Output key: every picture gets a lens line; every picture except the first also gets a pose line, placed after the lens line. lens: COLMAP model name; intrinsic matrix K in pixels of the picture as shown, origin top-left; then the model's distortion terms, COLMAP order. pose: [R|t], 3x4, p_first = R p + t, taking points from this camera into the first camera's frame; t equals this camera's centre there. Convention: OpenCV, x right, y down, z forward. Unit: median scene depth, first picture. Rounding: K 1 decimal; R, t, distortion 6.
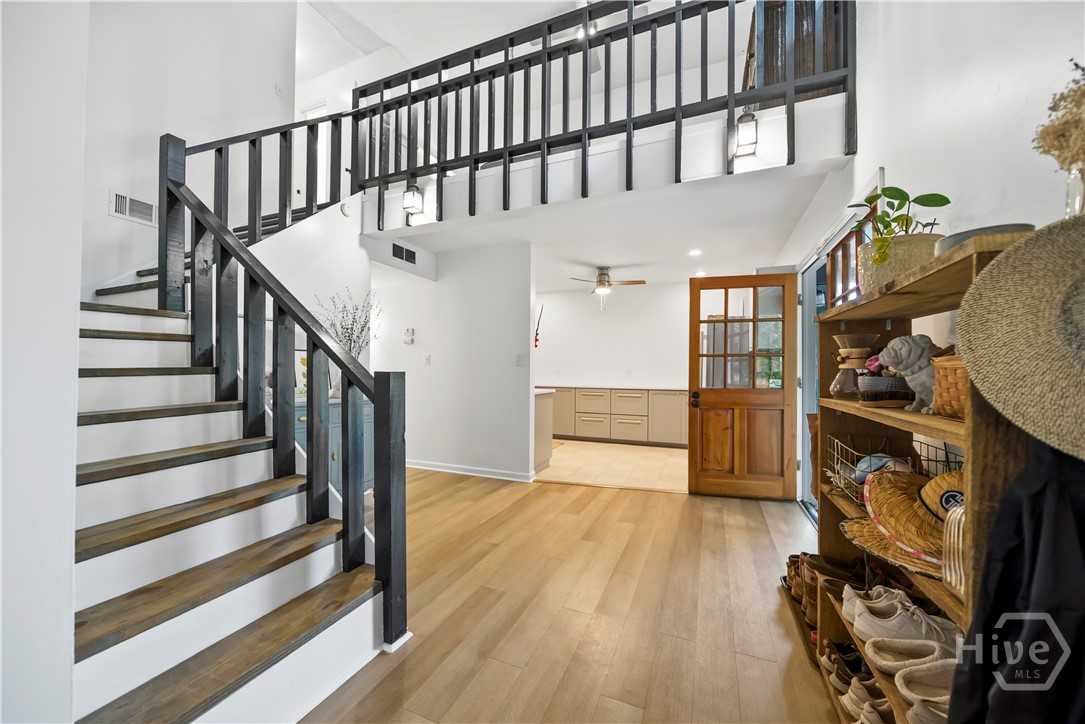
lens RADIAL K [[394.5, 0, 541.1], [0, 394.5, 377.9], [0, 0, 1]] dist [-0.002135, -0.000123]
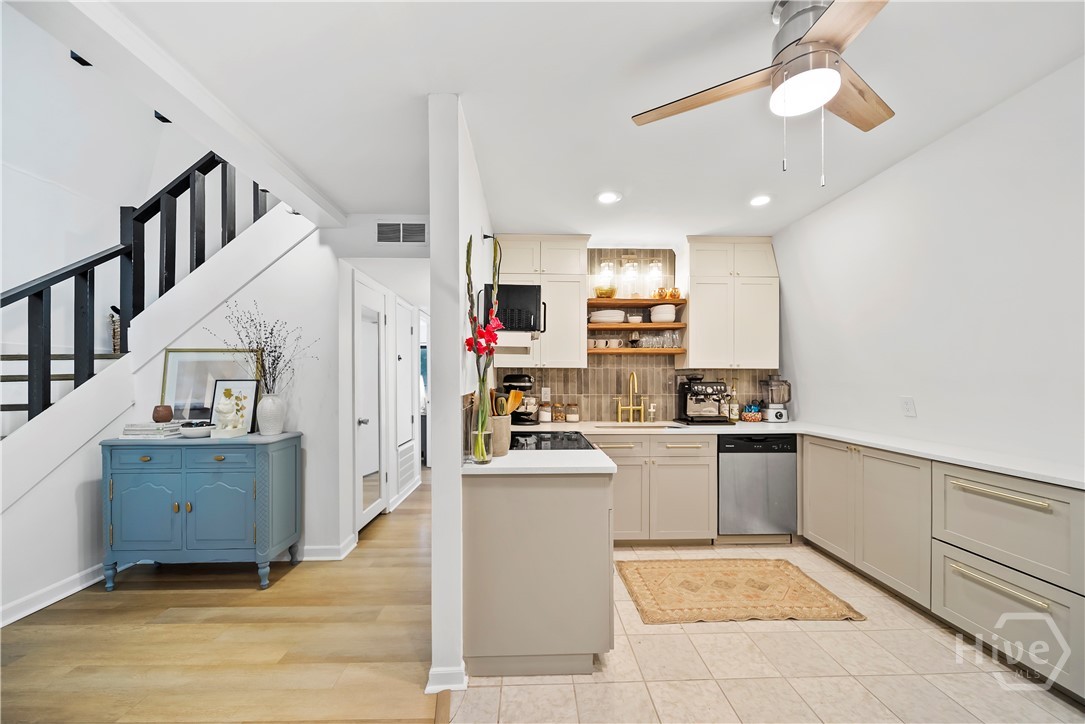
lens RADIAL K [[394.5, 0, 541.1], [0, 394.5, 377.9], [0, 0, 1]] dist [-0.002135, -0.000123]
pose [[0.411370, -0.009525, -0.911419, 0.441636], [-0.007933, 0.999870, -0.014030, -0.056157], [0.911434, 0.013002, 0.411241, 1.064460]]
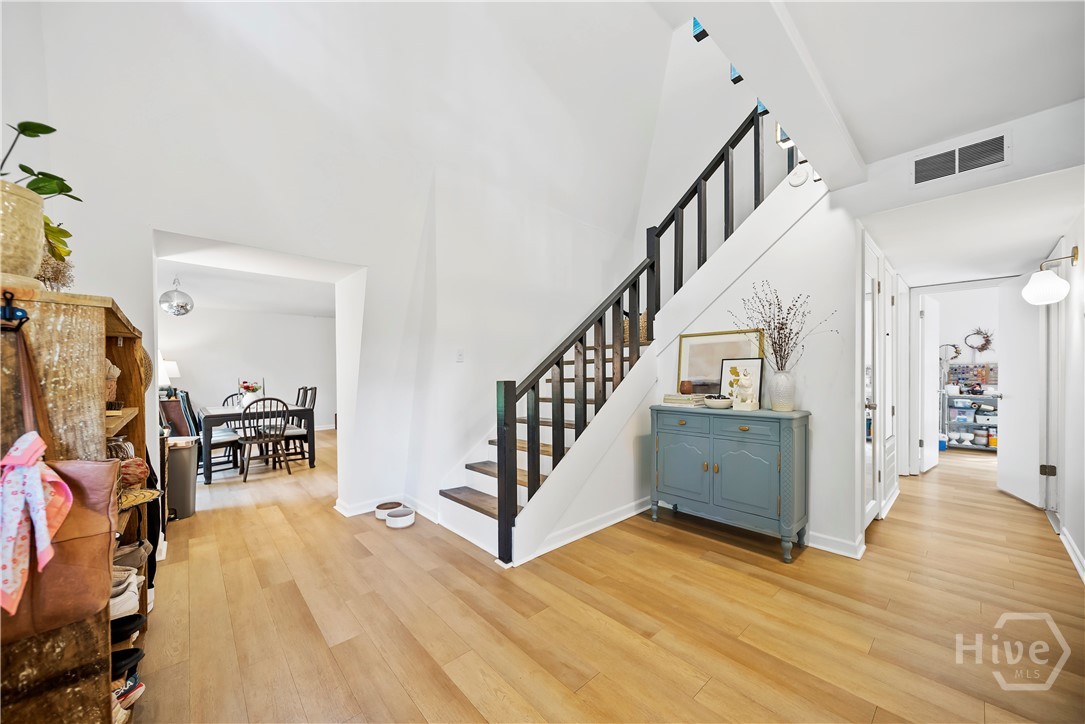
lens RADIAL K [[391.3, 0, 540.4], [0, 391.3, 375.3], [0, 0, 1]] dist [-0.001534, -0.000071]
pose [[-0.426153, -0.002354, -0.904648, 0.422569], [-0.012273, 0.999920, 0.003180, -0.021141], [0.904568, 0.012458, -0.426148, 0.809816]]
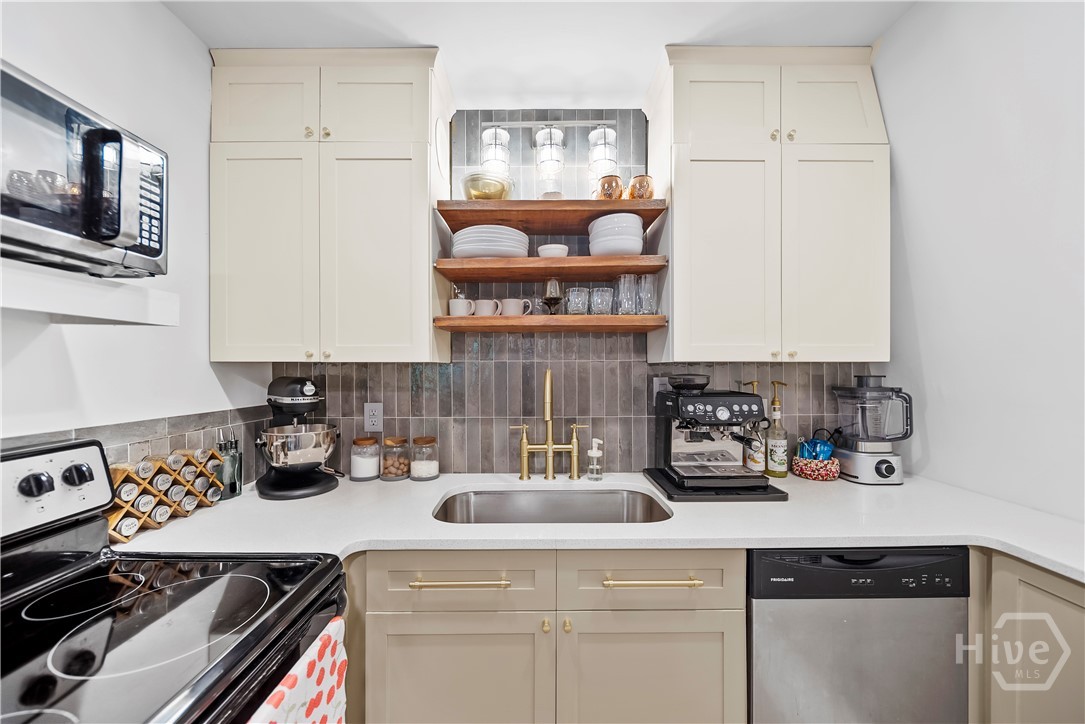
lens RADIAL K [[392.3, 0, 538.6], [0, 392.3, 366.4], [0, 0, 1]] dist [-0.002878, -0.000111]
pose [[0.386320, -0.008567, -0.922325, 0.047957], [-0.004825, 0.999924, -0.011309, -0.084832], [0.922352, 0.008819, 0.386250, 1.487306]]
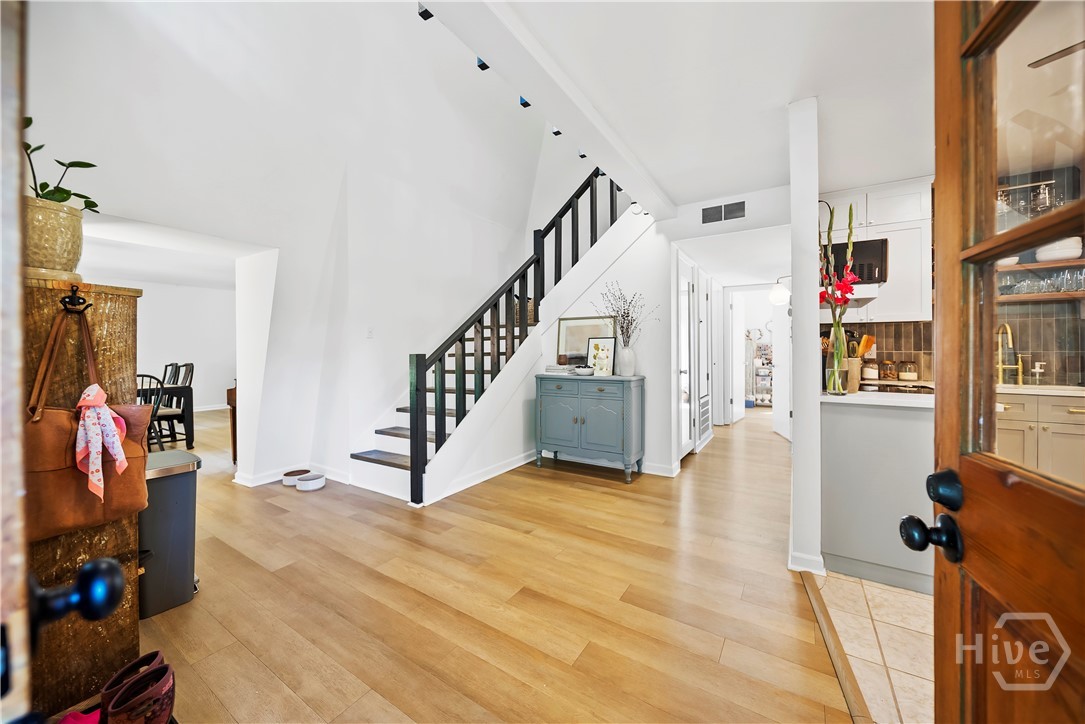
lens RADIAL K [[397.1, 0, 545.6], [0, 397.1, 349.8], [0, 0, 1]] dist [-0.002749, -0.000156]
pose [[-0.167766, -0.009922, -0.985777, 0.614667], [-0.012645, 0.999889, -0.007912, -0.014130], [0.985746, 0.011137, -0.167873, 0.873407]]
